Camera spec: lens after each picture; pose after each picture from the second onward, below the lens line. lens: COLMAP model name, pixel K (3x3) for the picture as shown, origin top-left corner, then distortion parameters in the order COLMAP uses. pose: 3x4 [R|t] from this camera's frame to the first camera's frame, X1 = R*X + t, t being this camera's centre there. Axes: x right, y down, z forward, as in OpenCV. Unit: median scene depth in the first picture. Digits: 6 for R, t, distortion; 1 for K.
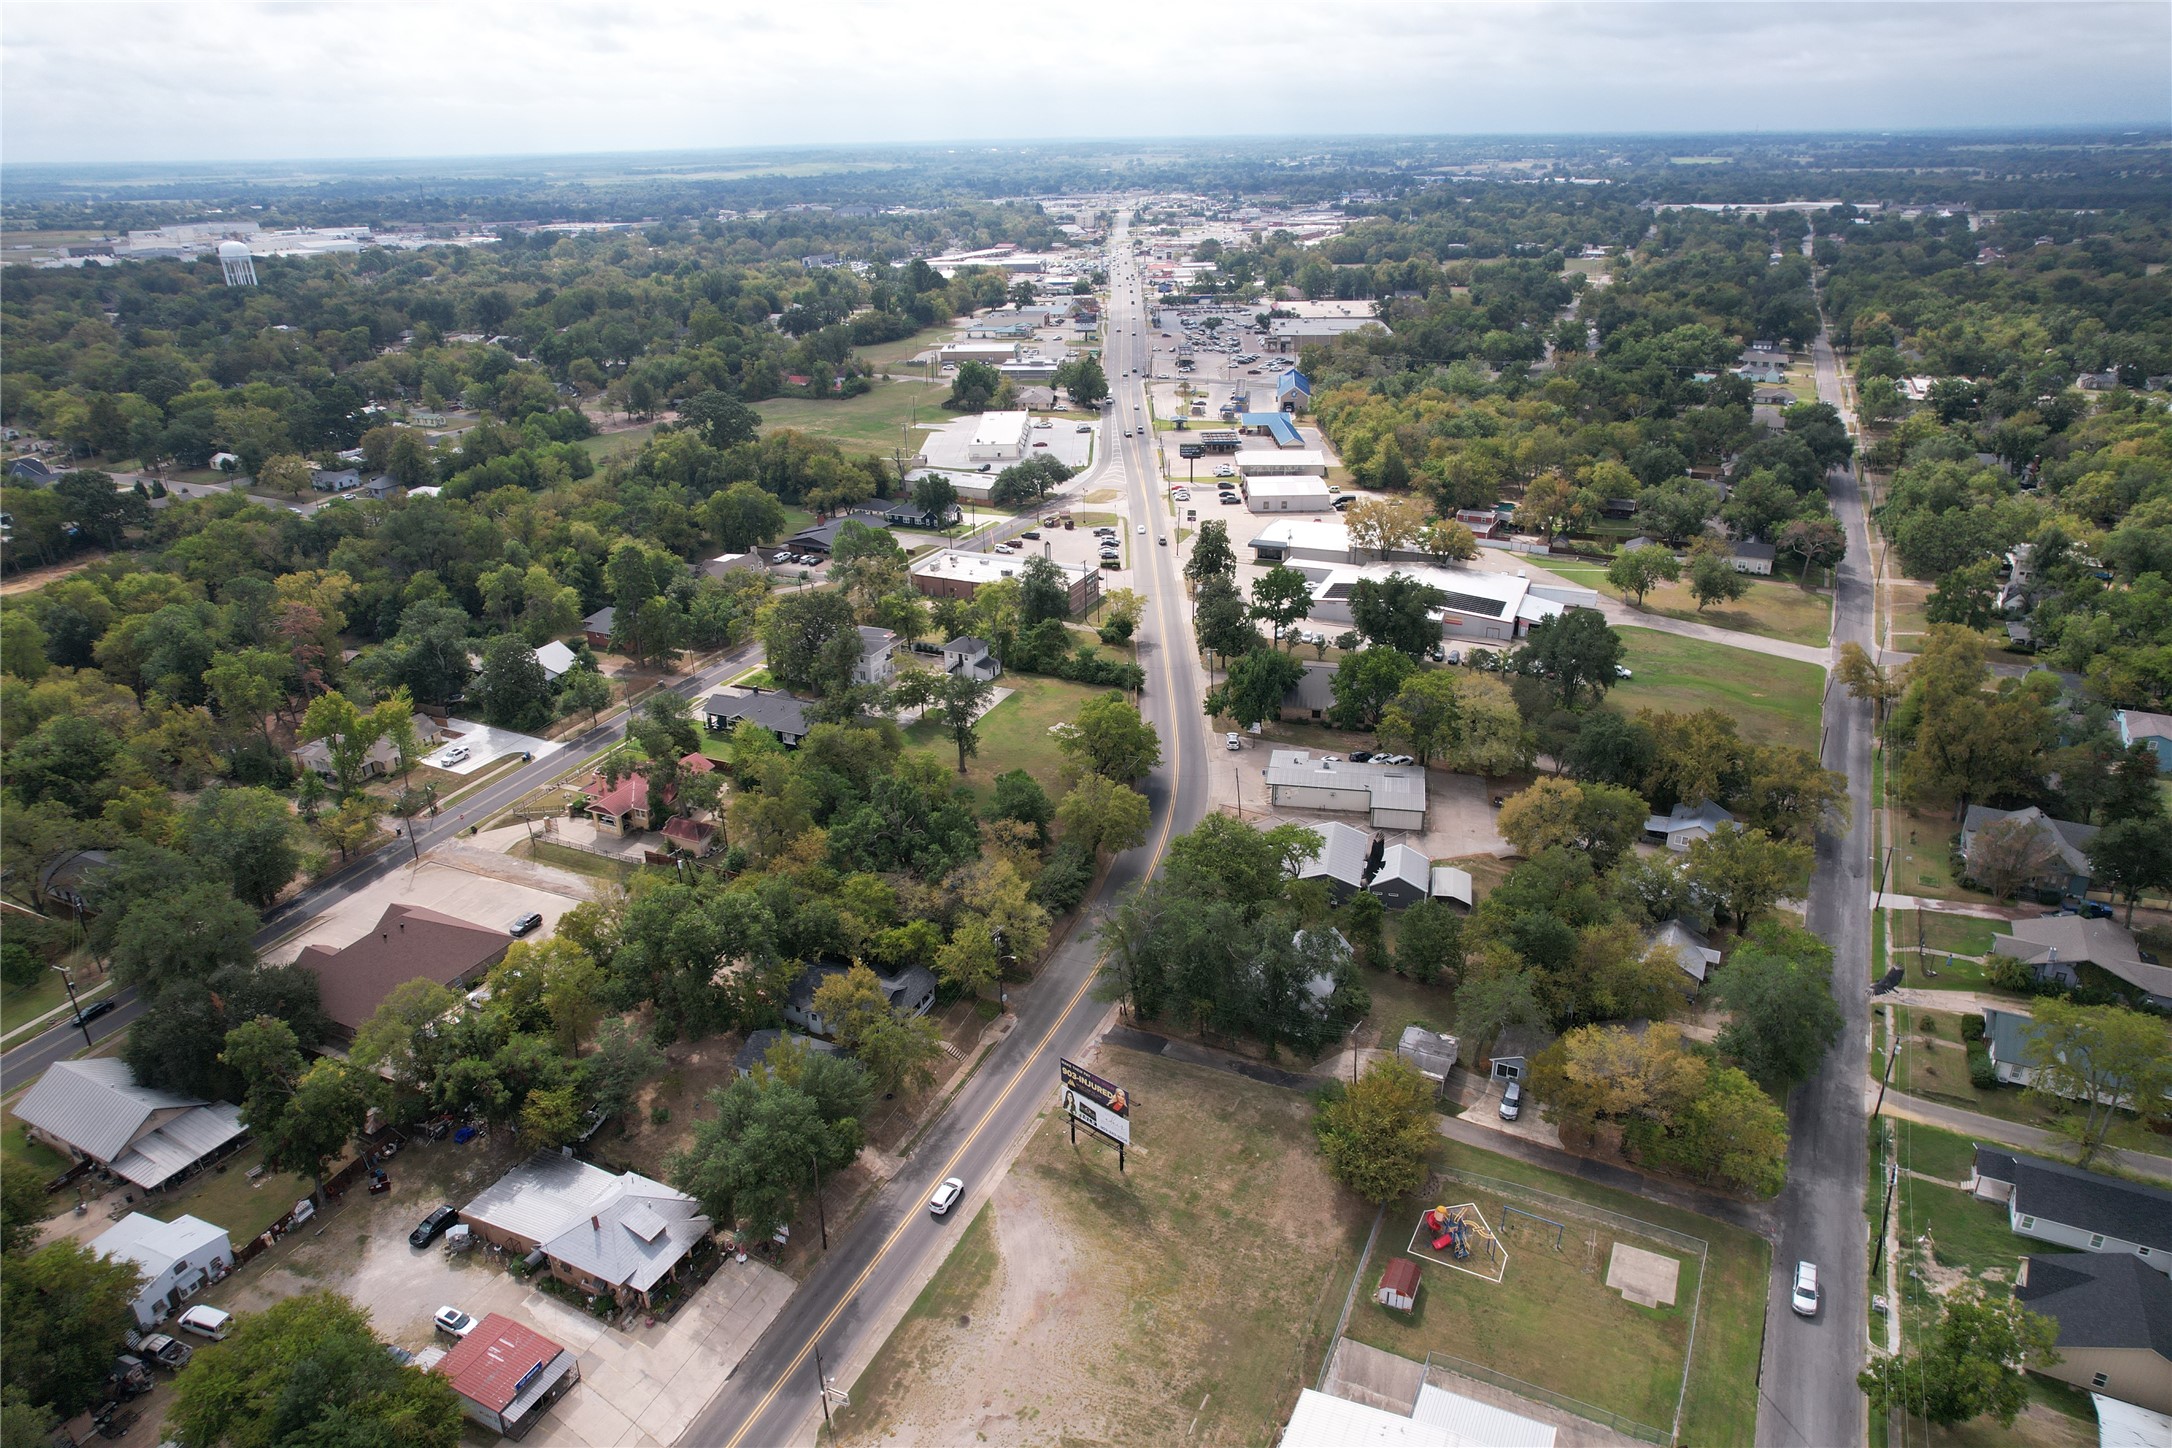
lens RADIAL K [[1385.9, 0, 1092.0], [0, 1385.9, 735.5], [0, 0, 1]] dist [-0.073291, 0.062089]
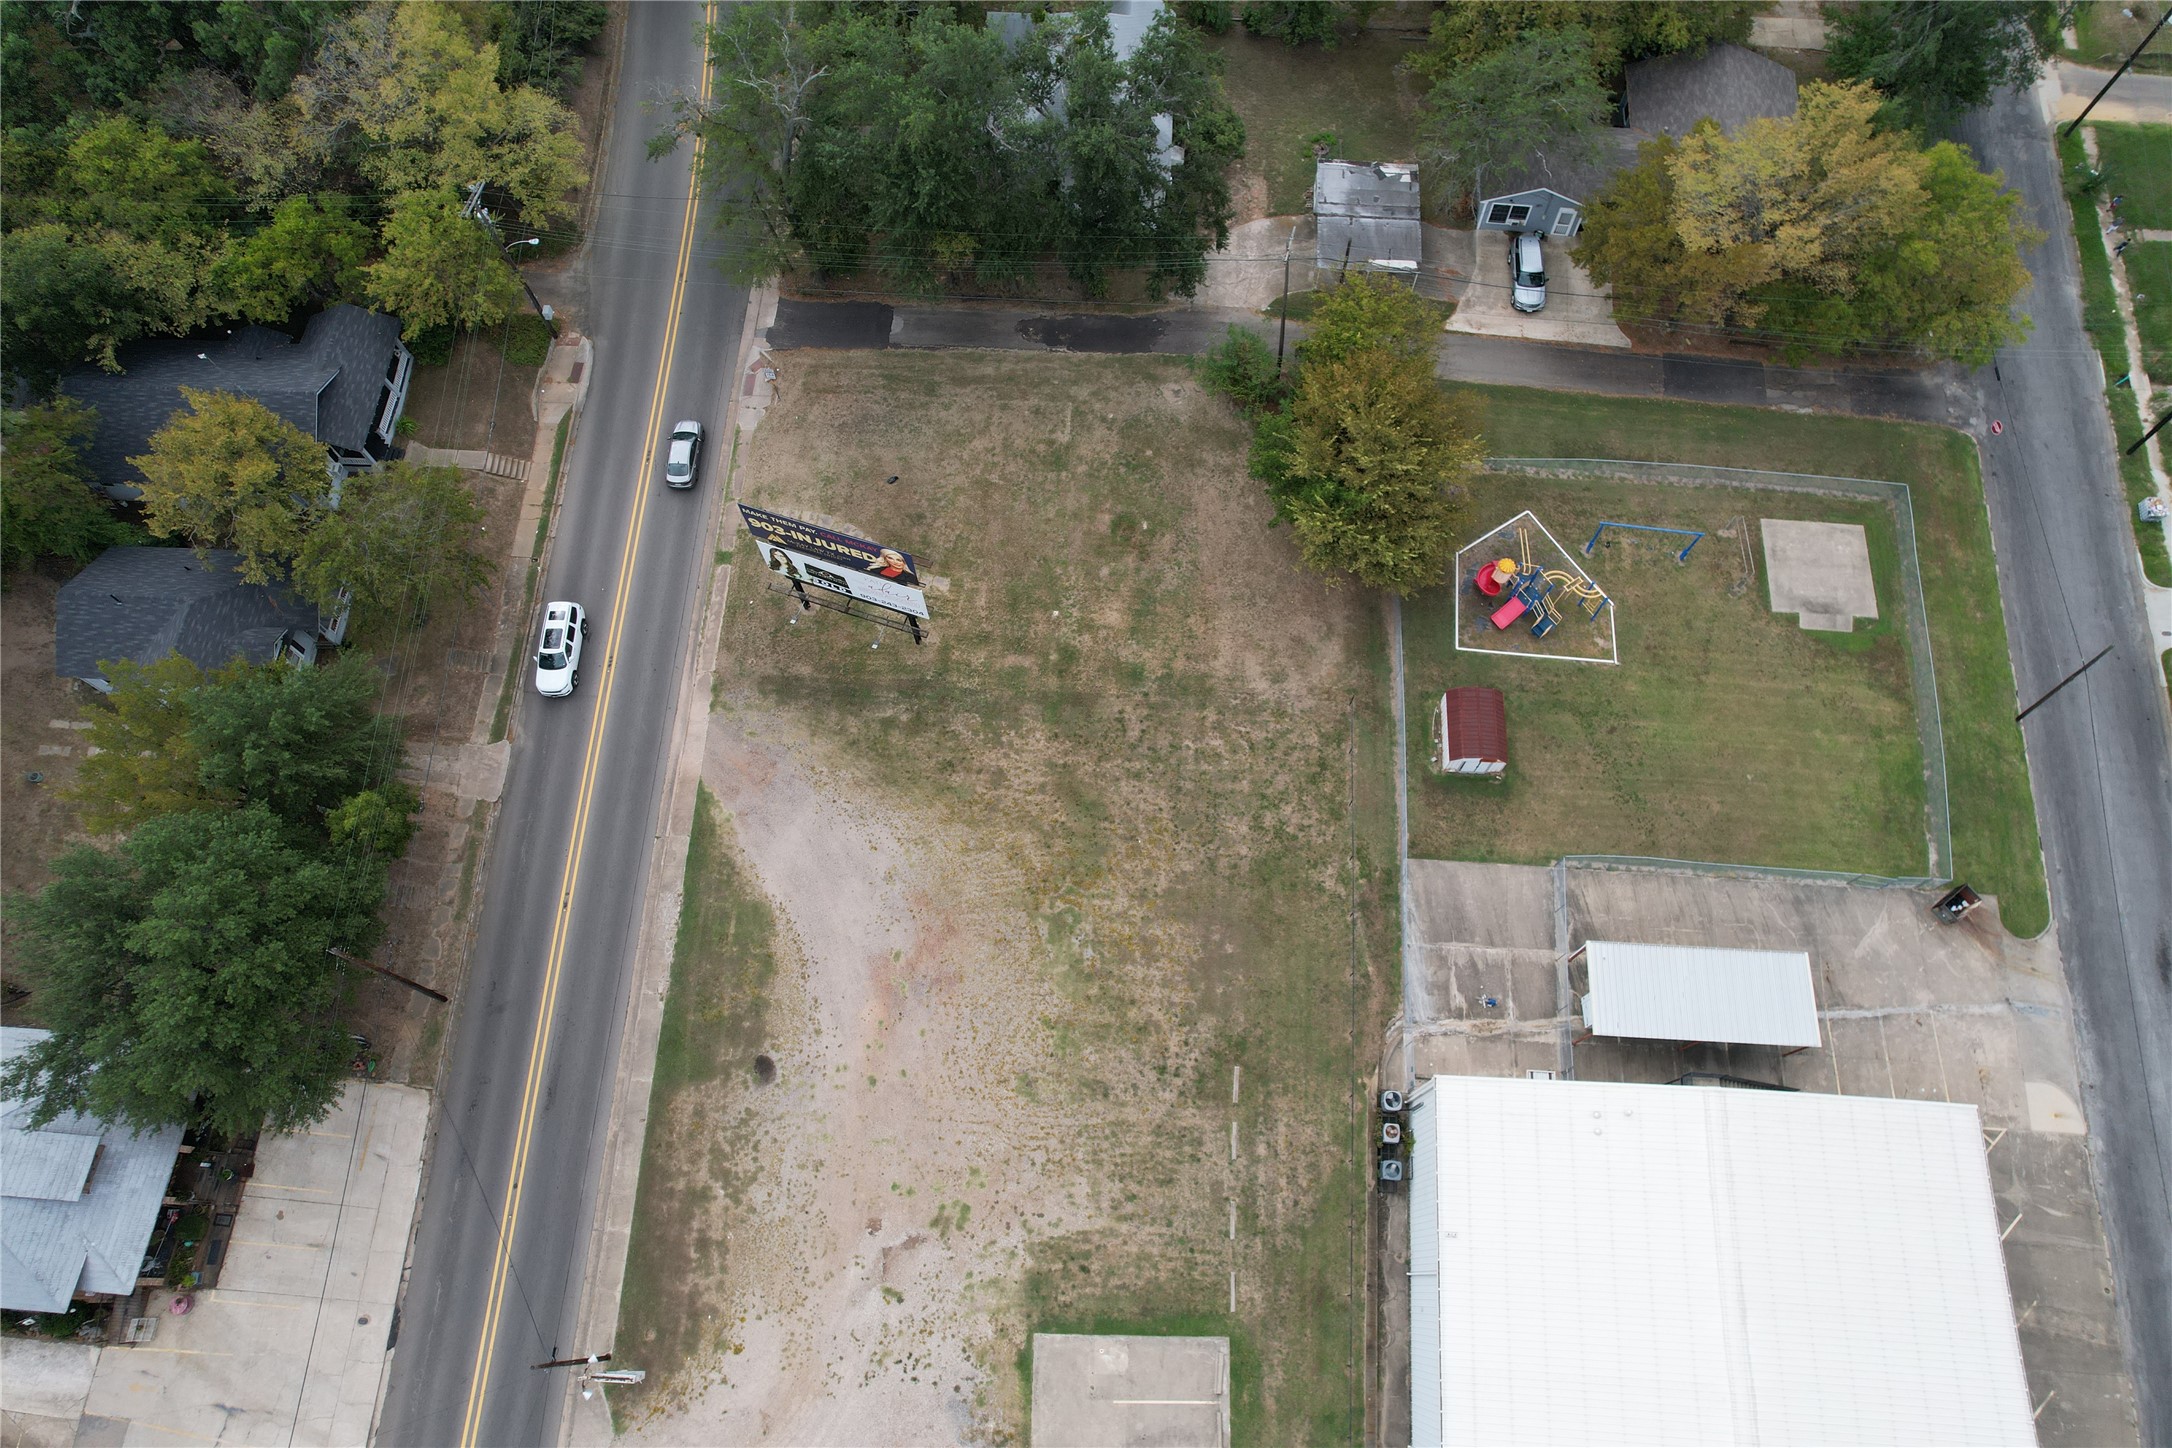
lens RADIAL K [[1381.9, 0, 1093.4], [0, 1381.9, 736.1], [0, 0, 1]] dist [-0.069067, 0.059719]
pose [[0.928256, -0.343388, 0.142917, -0.004223], [0.148517, 0.694483, 0.704014, -0.021832], [-0.341003, -0.632280, 0.695657, 0.558127]]
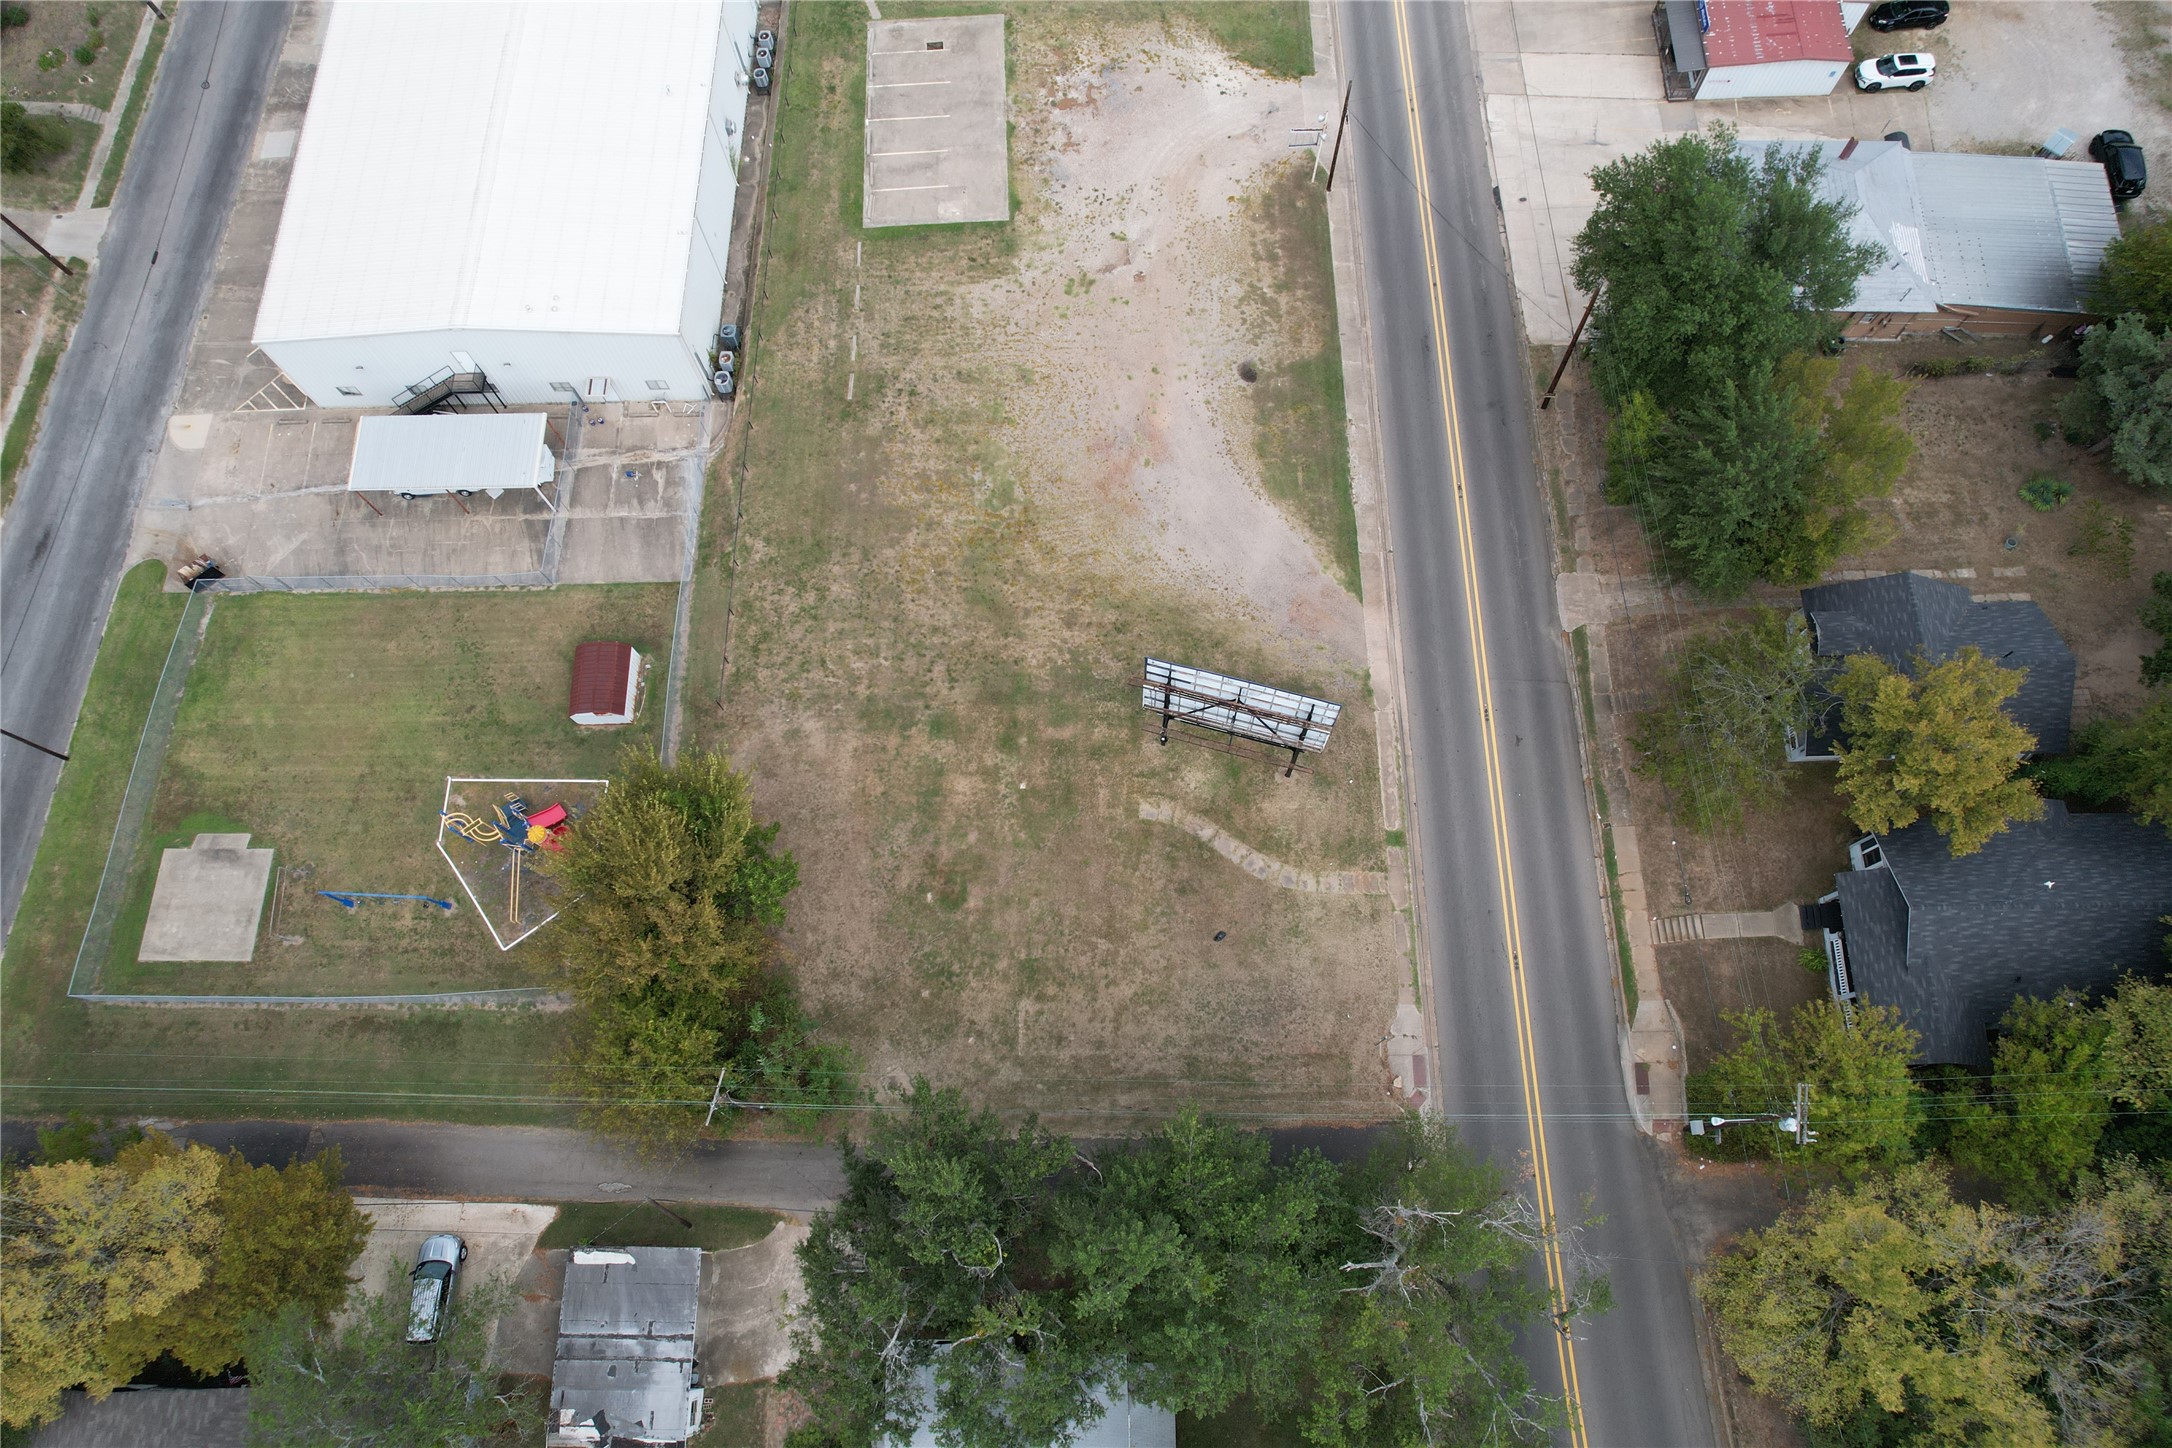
lens RADIAL K [[1381.9, 0, 1093.4], [0, 1381.9, 736.1], [0, 0, 1]] dist [-0.069067, 0.059719]
pose [[-0.902831, 0.417894, -0.101301, 0.090654], [-0.137298, -0.056908, 0.988894, -0.173703], [0.407488, 0.906712, 0.108755, 0.889118]]
